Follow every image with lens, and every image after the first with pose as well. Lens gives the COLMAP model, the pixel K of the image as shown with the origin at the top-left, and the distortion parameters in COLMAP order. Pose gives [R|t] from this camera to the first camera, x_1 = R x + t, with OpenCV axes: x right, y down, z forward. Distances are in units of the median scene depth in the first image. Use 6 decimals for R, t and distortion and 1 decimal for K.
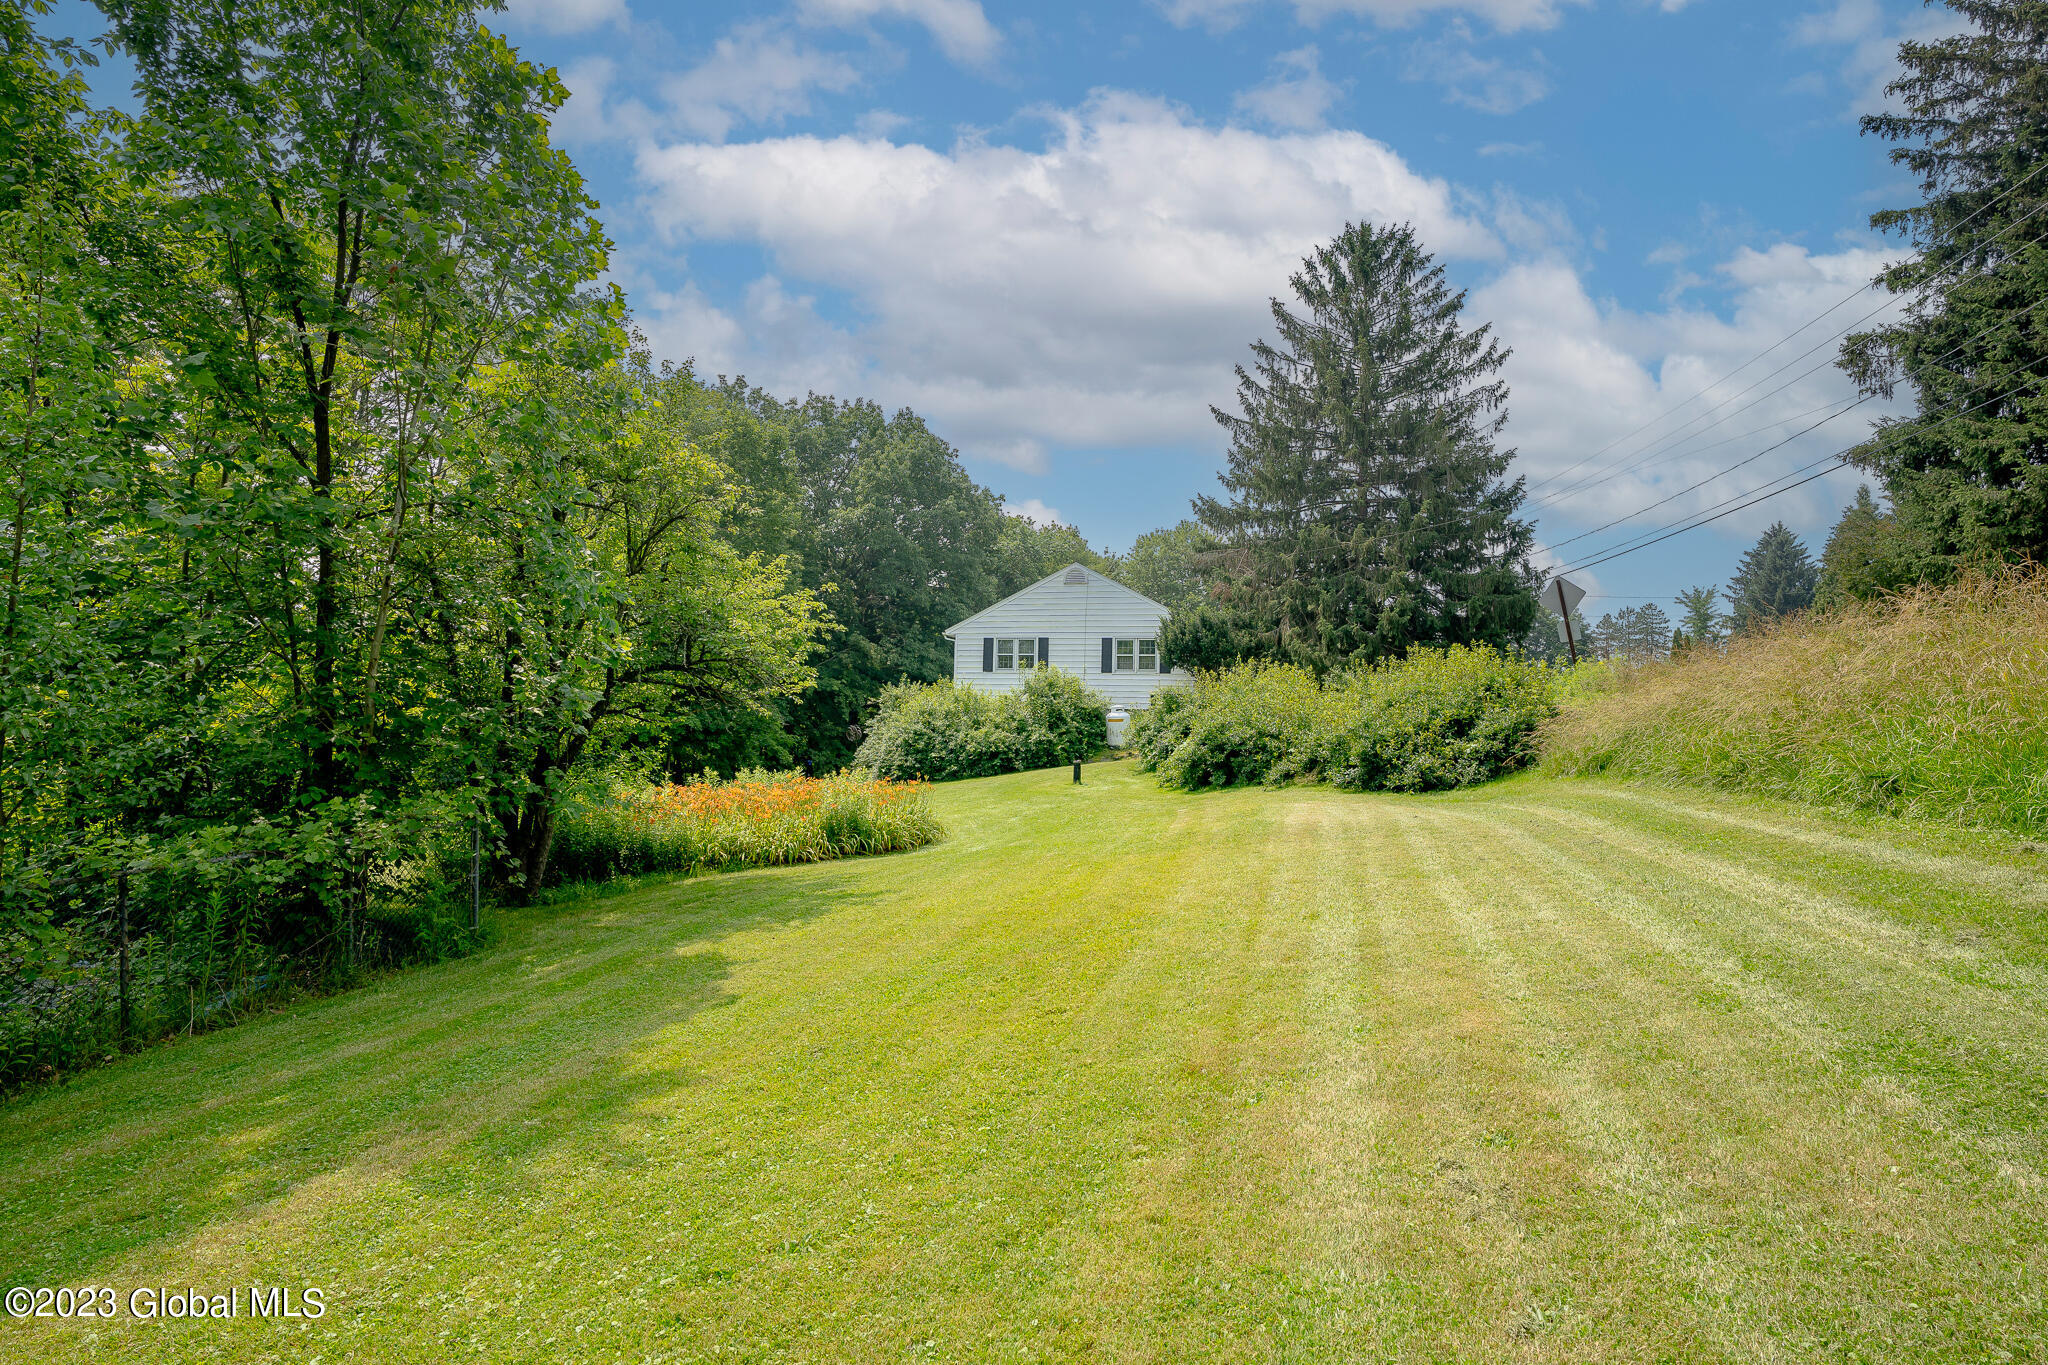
lens RADIAL K [[1079.2, 0, 1014.0], [0, 1079.2, 687.2], [0, 0, 1]] dist [0.003604, 0.004430]
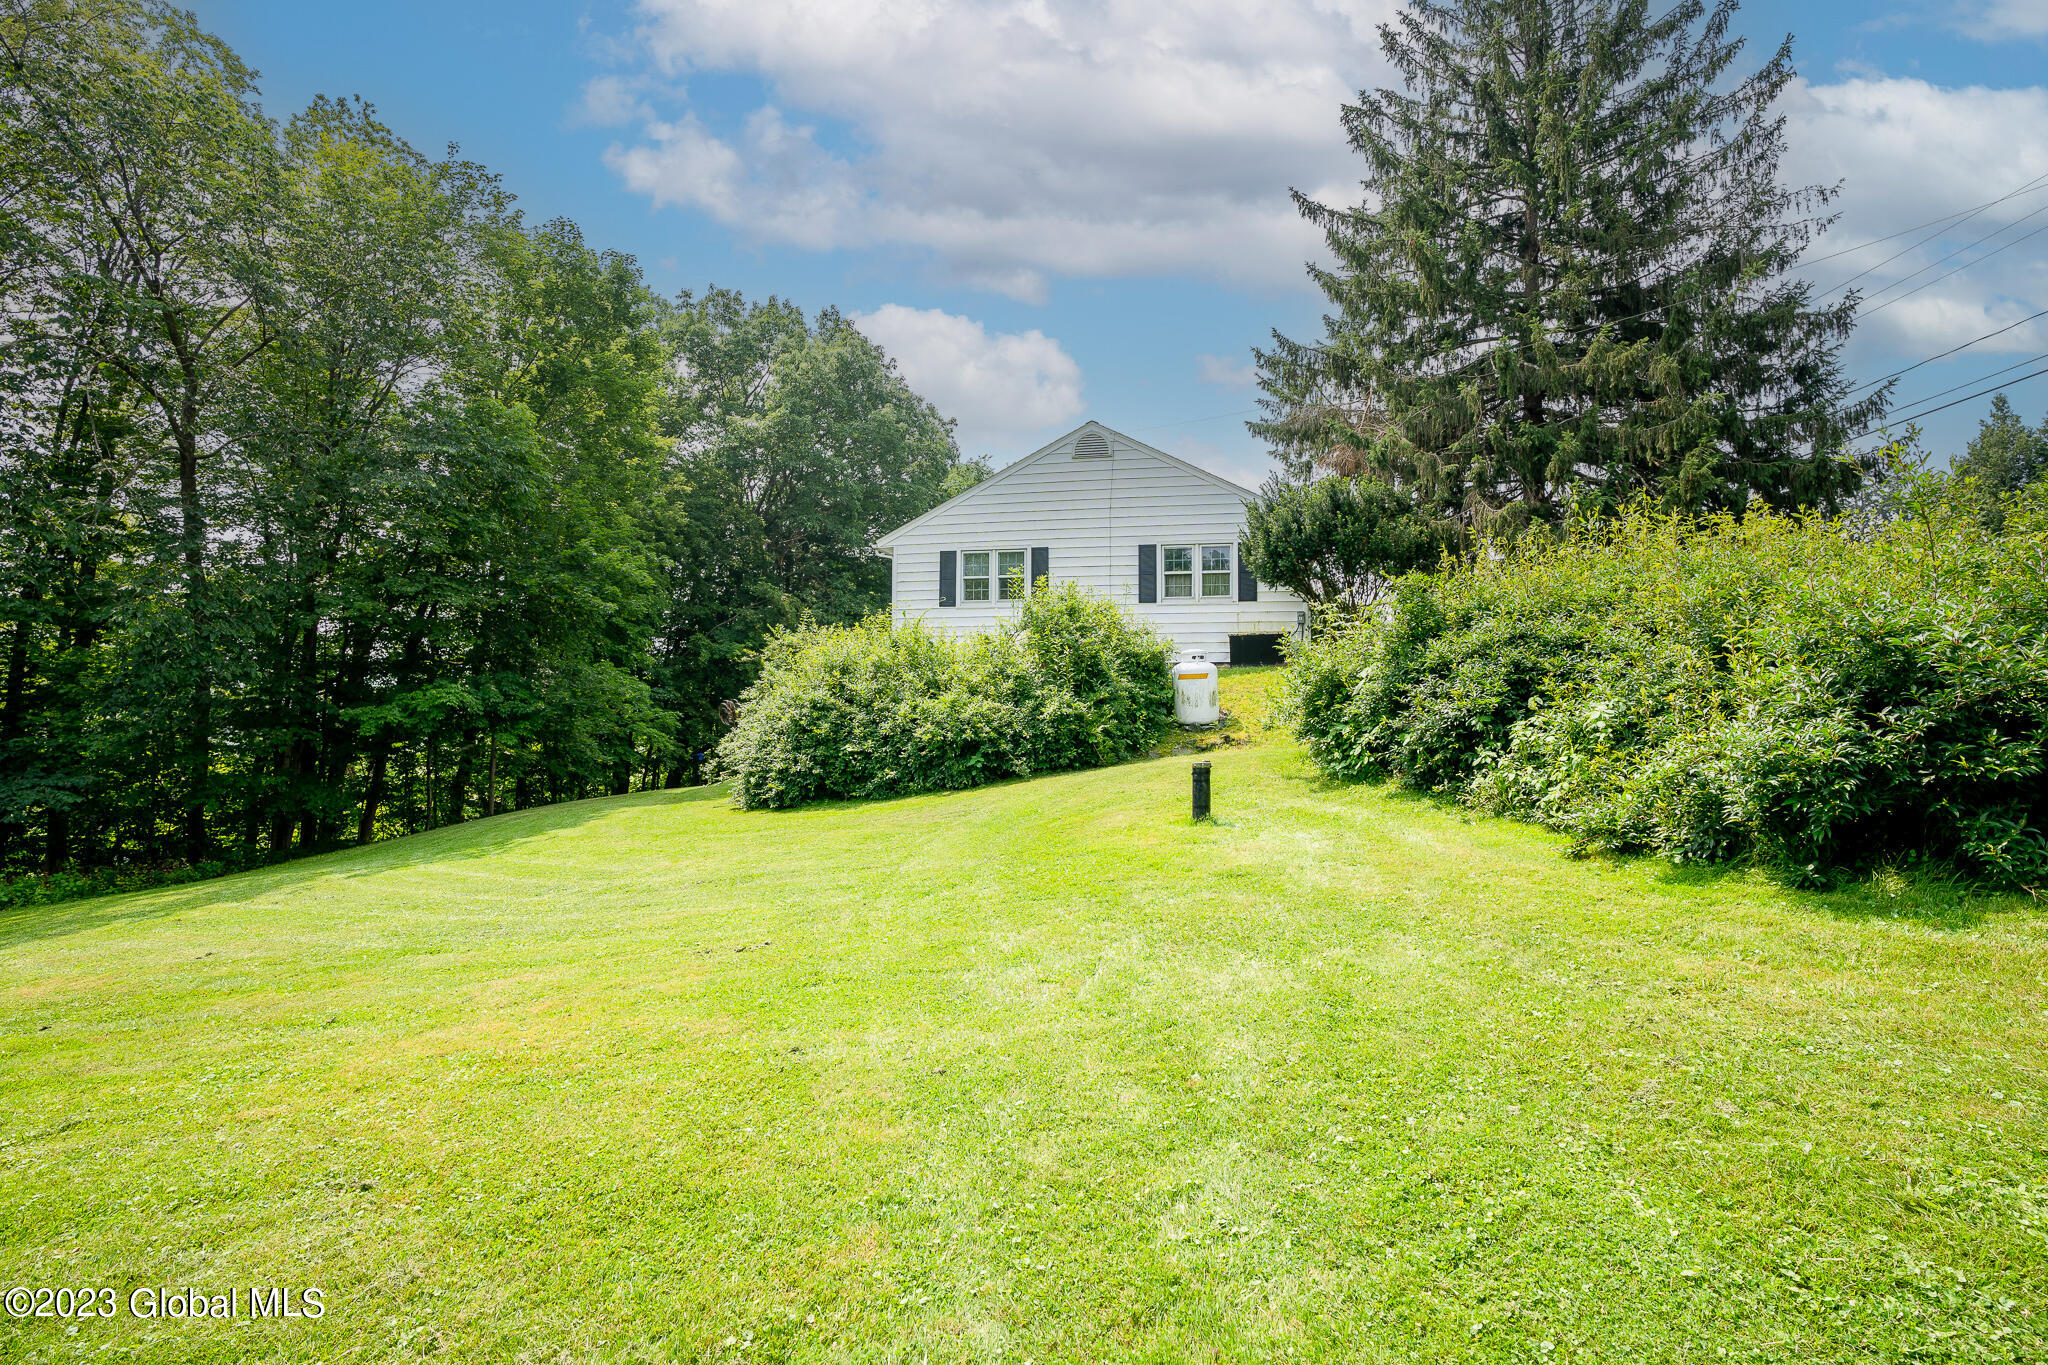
lens RADIAL K [[992.1, 0, 1015.9], [0, 992.1, 683.8], [0, 0, 1]] dist [-0.002874, -0.000882]
pose [[0.998130, -0.015923, 0.059018, -0.021964], [0.015370, 0.999834, 0.009813, 0.027111], [-0.059165, -0.008887, 0.998209, 0.494681]]
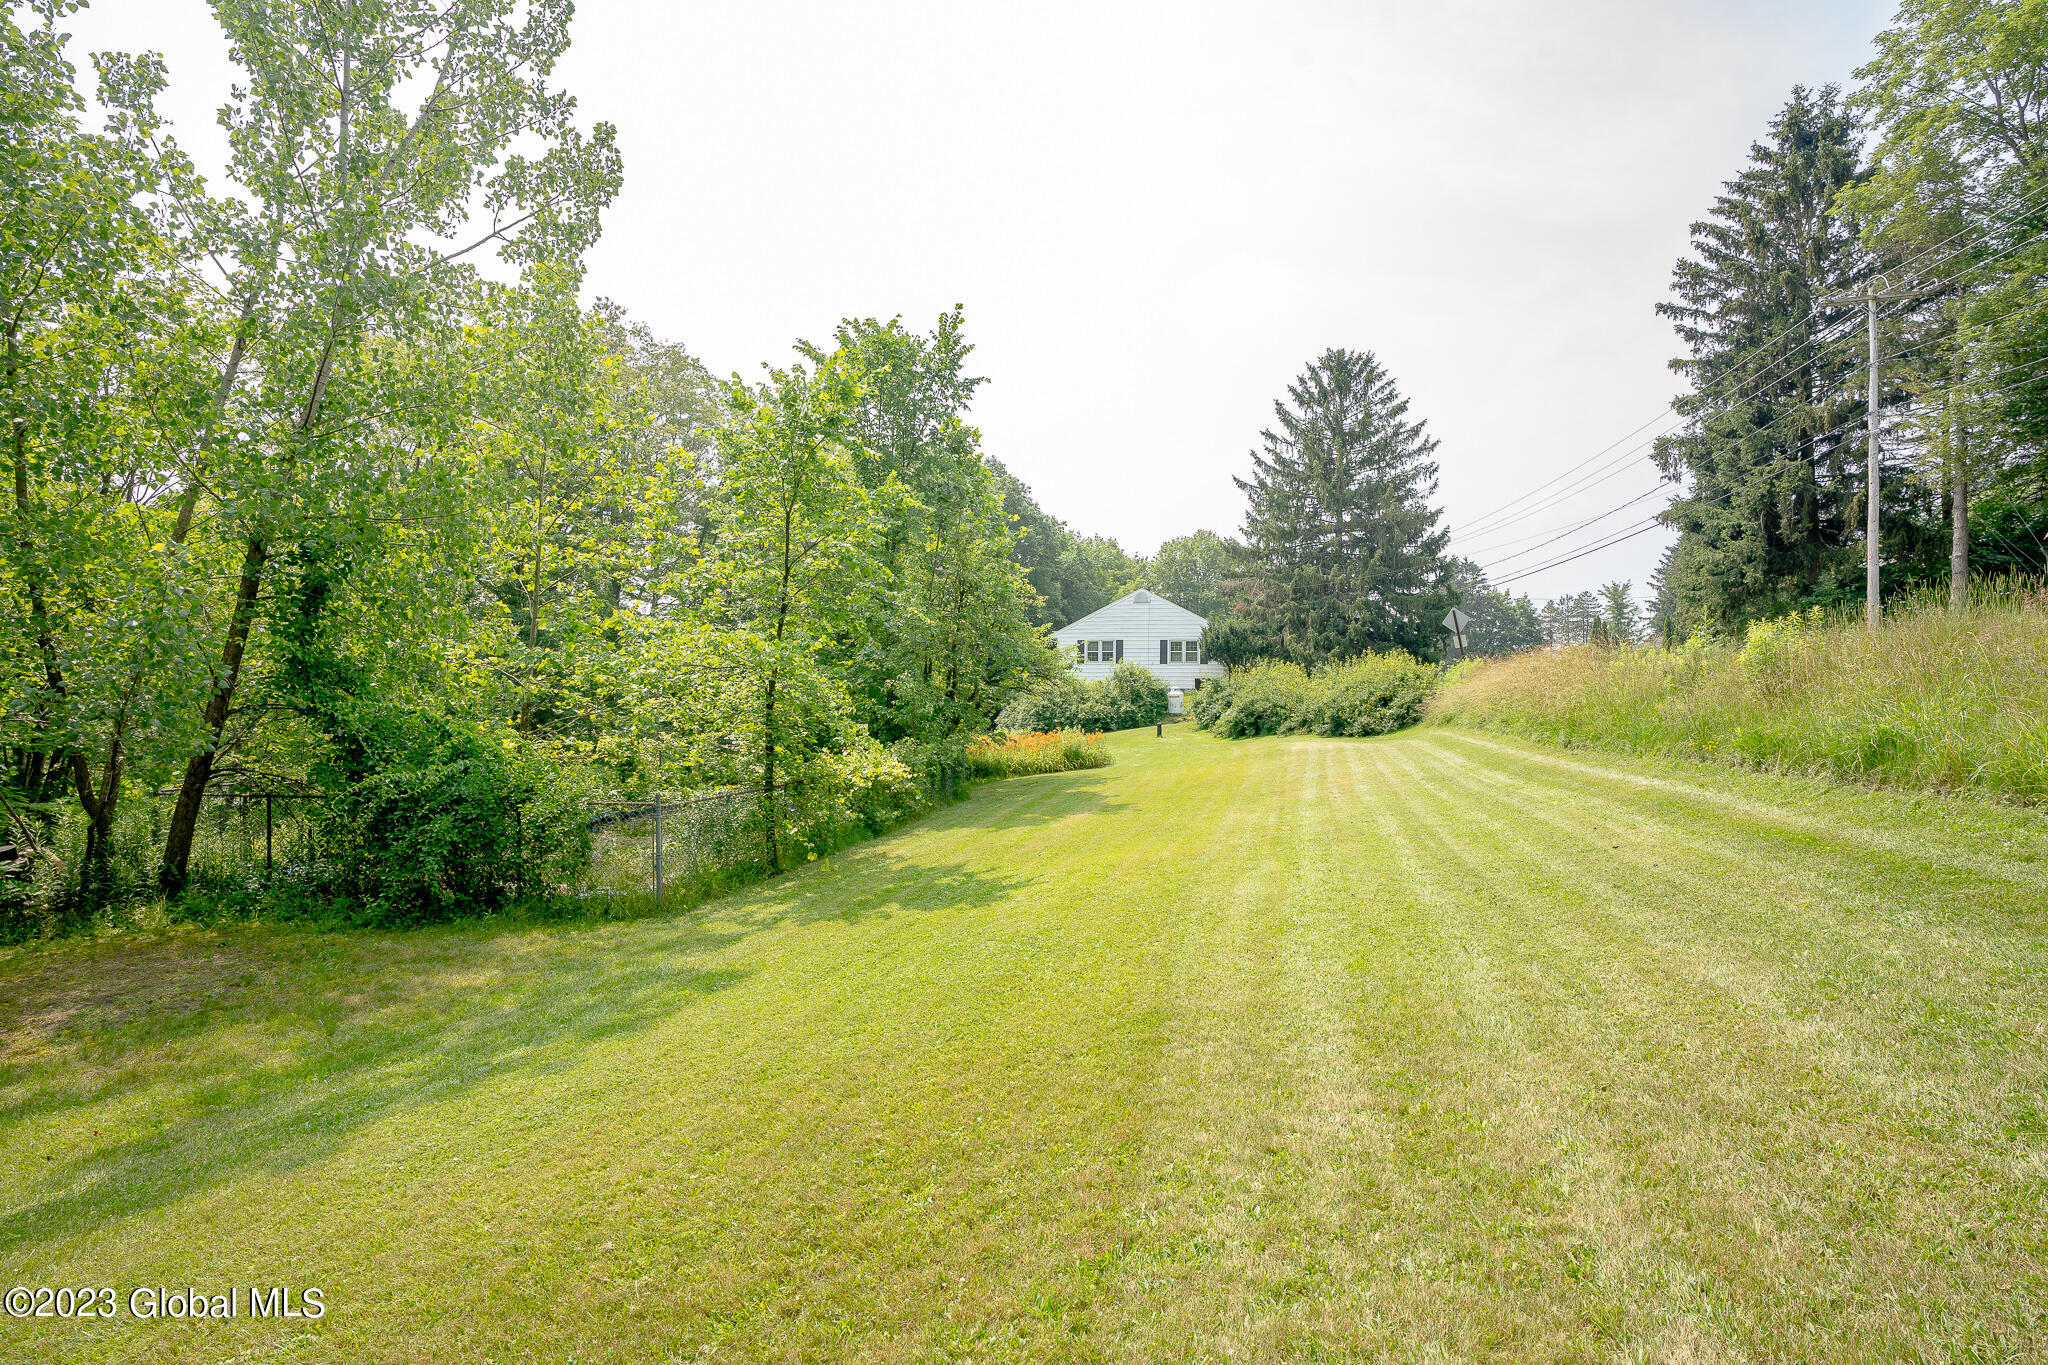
lens RADIAL K [[992.1, 0, 1034.5], [0, 992.1, 687.4], [0, 0, 1]] dist [-0.002874, -0.000882]
pose [[0.999956, -0.008666, 0.003683, -0.102523], [0.008567, 0.999623, 0.026091, -0.019607], [-0.003908, -0.026058, 0.999653, -0.372302]]
